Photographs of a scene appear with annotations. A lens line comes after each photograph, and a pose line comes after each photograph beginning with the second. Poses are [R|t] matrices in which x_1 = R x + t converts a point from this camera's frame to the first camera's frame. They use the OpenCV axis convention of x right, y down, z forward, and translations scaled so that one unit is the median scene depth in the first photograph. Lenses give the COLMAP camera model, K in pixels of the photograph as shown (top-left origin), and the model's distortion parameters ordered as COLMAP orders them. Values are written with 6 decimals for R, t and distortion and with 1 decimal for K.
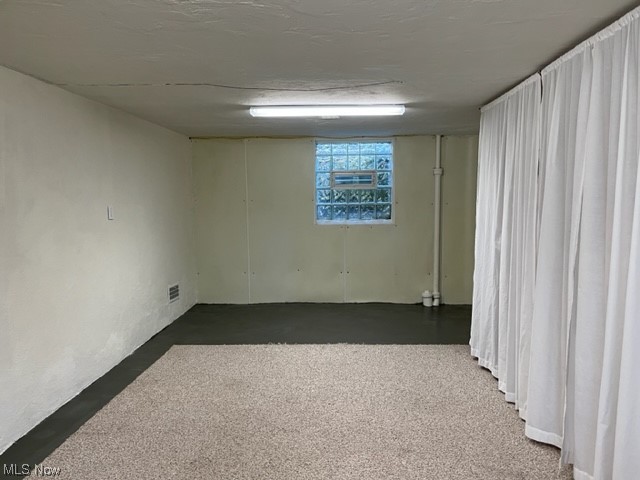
lens RADIAL K [[486.1, 0, 321.5], [0, 486.1, 244.6], [0, 0, 1]] dist [0.067560, -0.091265]
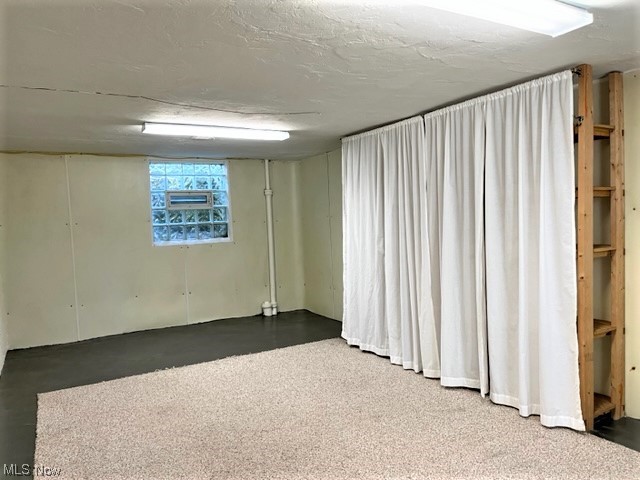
lens RADIAL K [[486.1, 0, 321.5], [0, 486.1, 244.6], [0, 0, 1]] dist [0.067560, -0.091265]
pose [[0.854188, -0.053689, 0.517185, -0.308125], [0.079746, 0.996414, -0.028273, 0.011814], [-0.513812, 0.065394, 0.855407, 0.006495]]
